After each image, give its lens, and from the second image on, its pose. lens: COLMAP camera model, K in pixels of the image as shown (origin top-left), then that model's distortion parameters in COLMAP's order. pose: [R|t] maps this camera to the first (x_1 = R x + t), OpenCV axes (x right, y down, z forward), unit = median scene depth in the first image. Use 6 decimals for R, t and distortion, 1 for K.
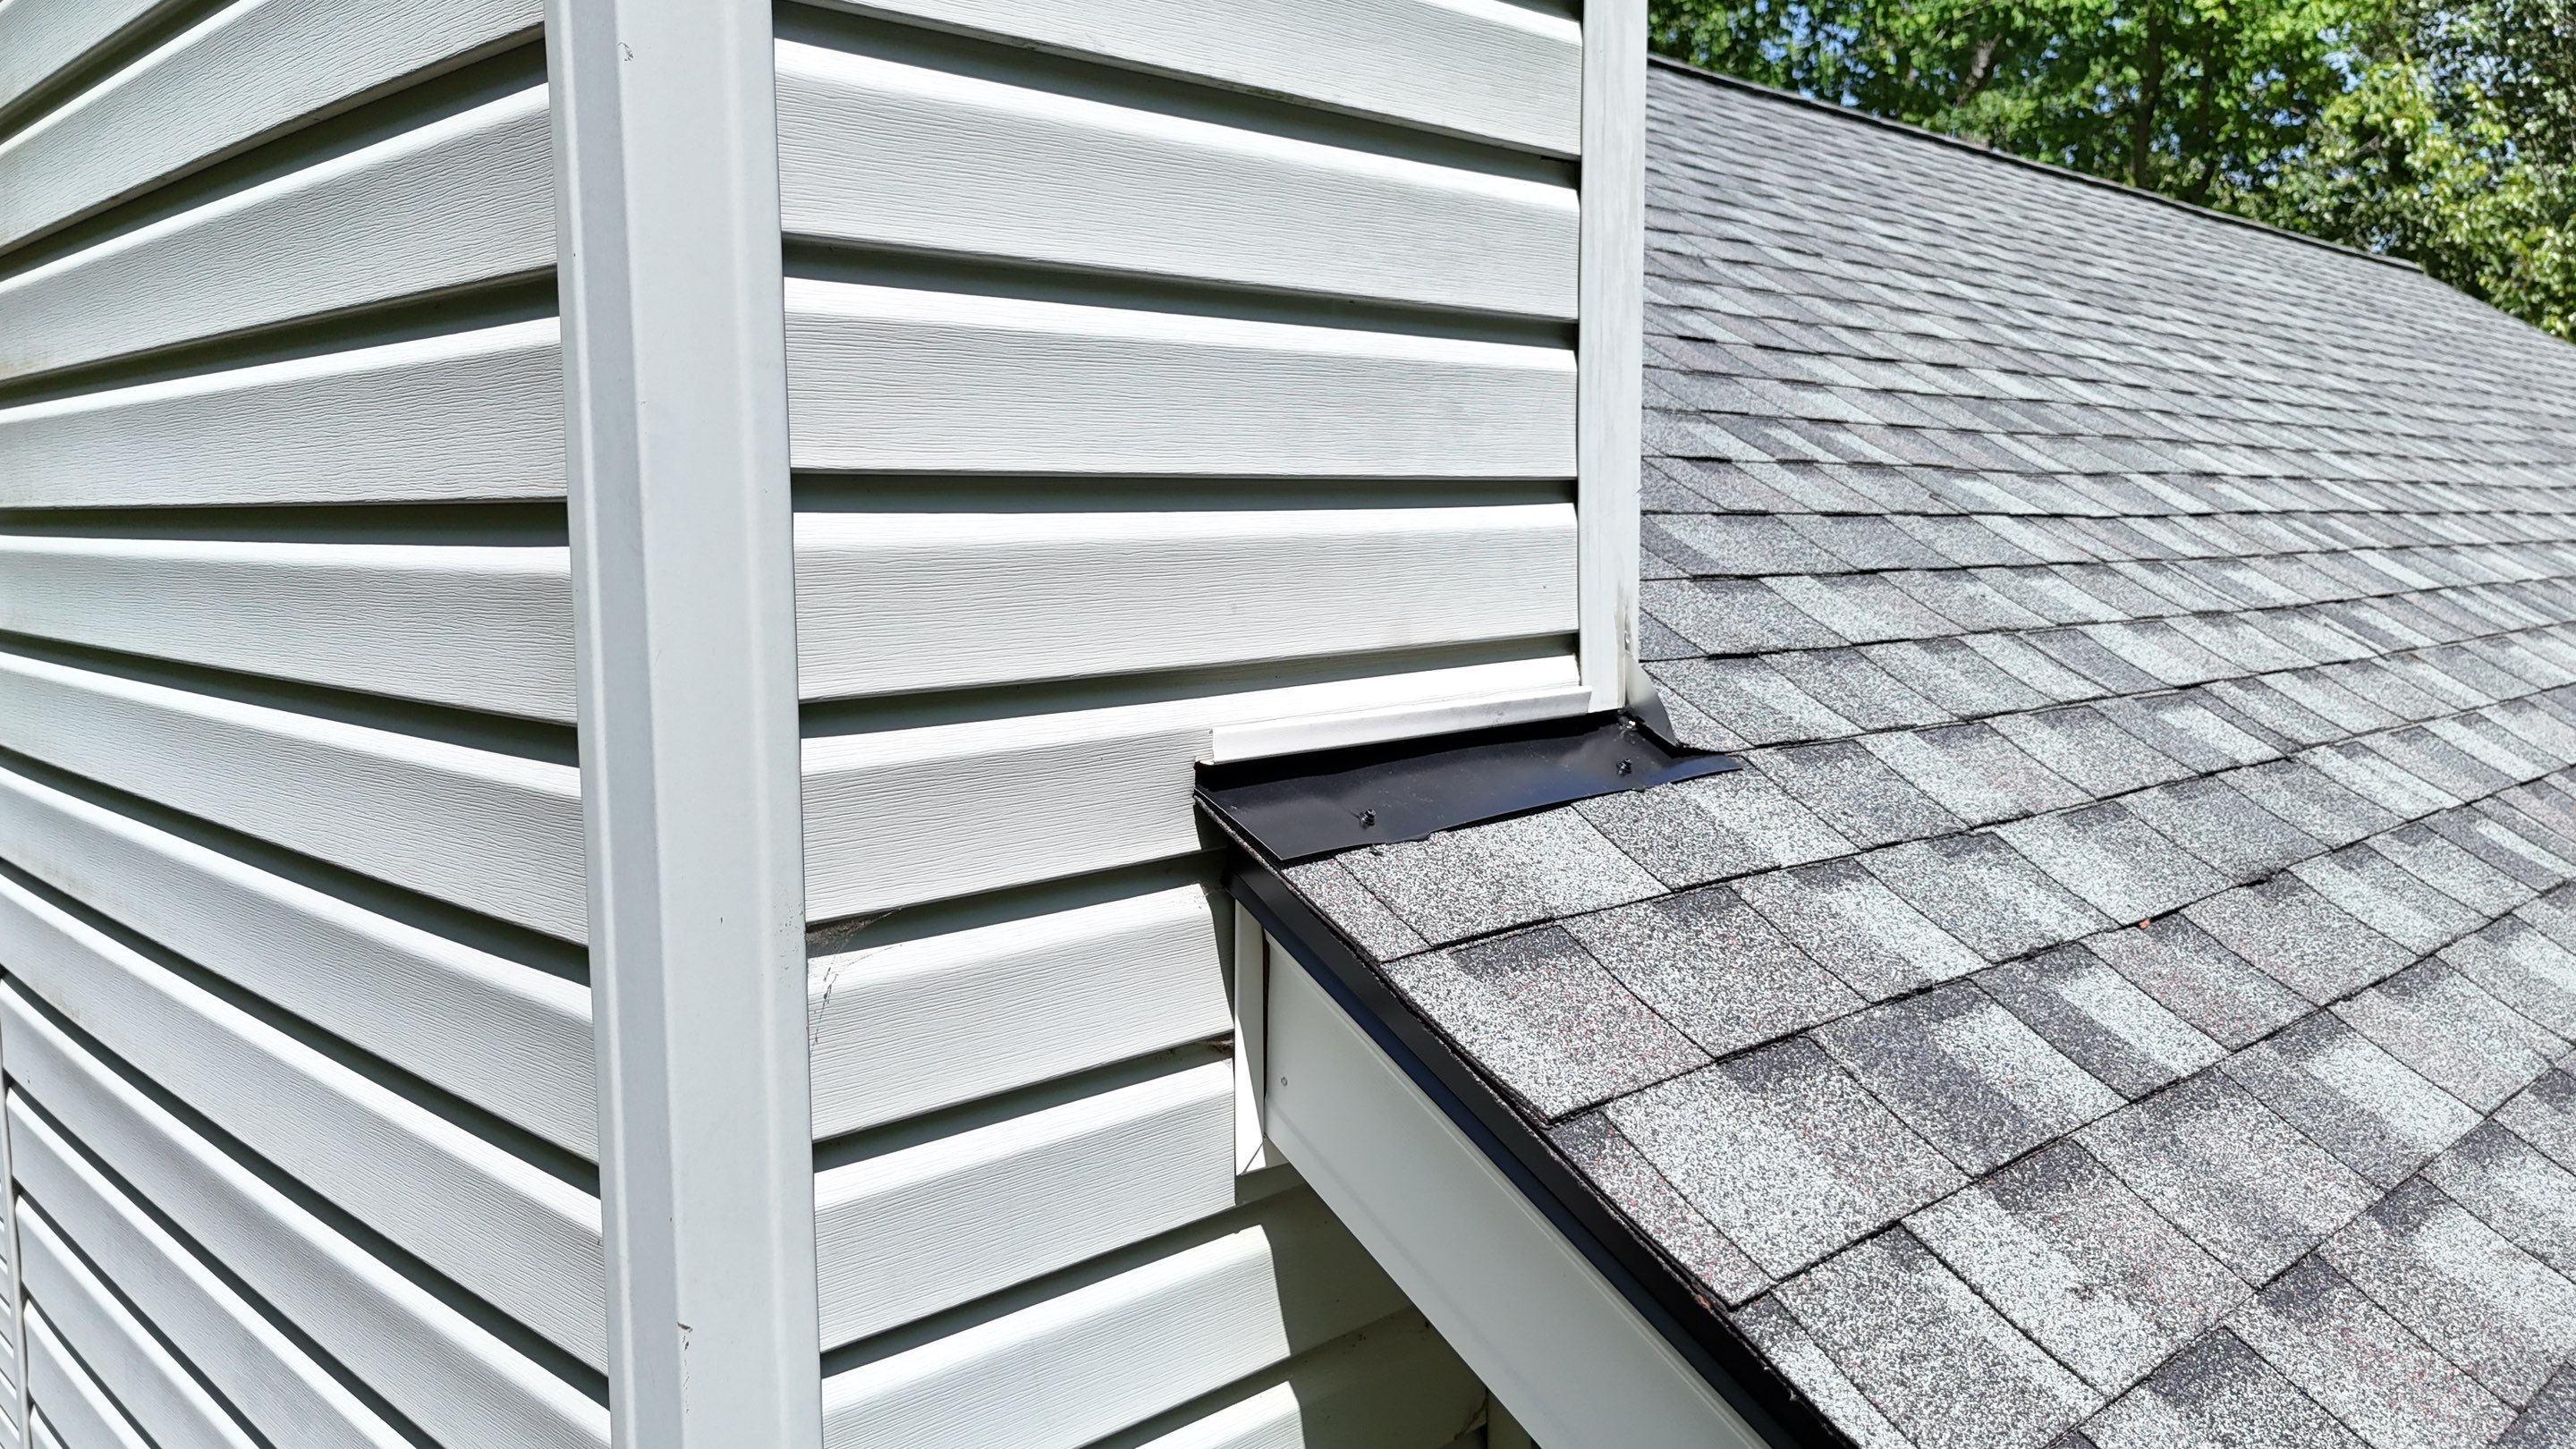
lens RADIAL K [[1895.2, 0, 1285.9], [0, 1895.2, 722.4], [0, 0, 1]] dist [0.064707, -0.062460]
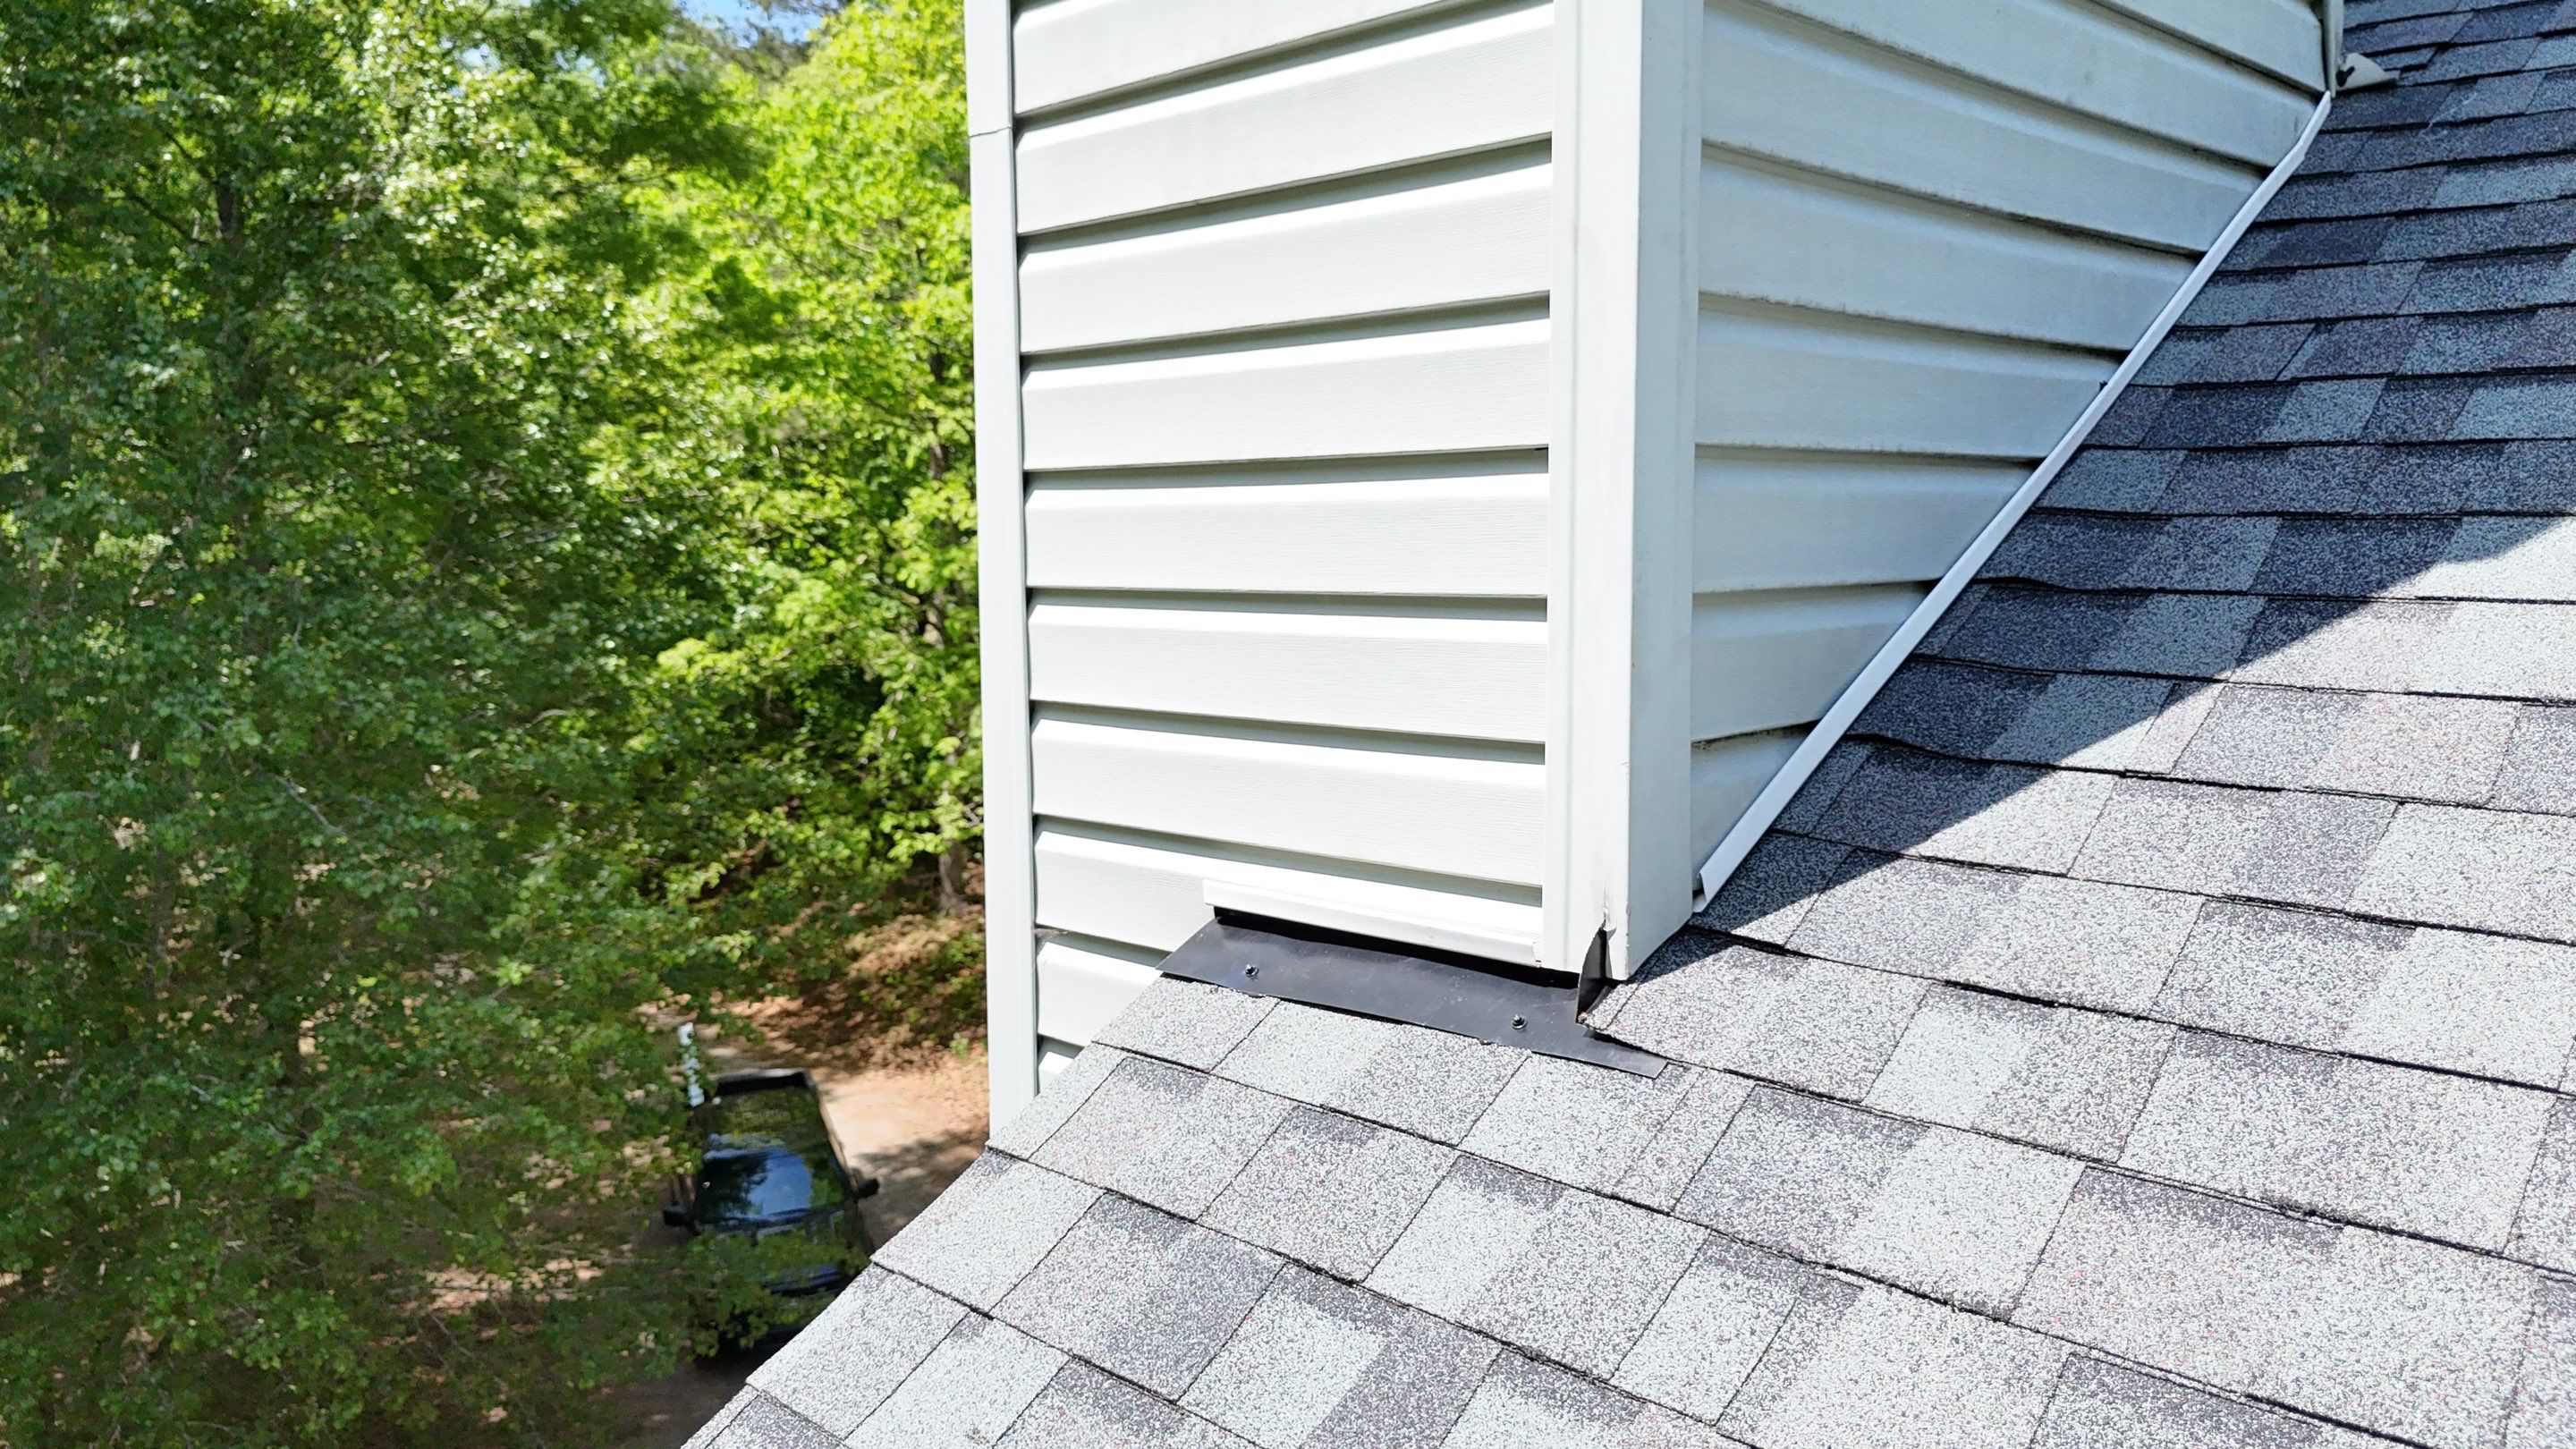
lens RADIAL K [[1895.2, 0, 1283.1], [0, 1895.2, 725.1], [0, 0, 1]] dist [0.064707, -0.062460]
pose [[0.008630, 0.102501, -0.994695, 1.222118], [-0.101193, 0.989715, 0.101110, -0.234885], [0.994829, 0.099784, 0.018913, 0.854832]]
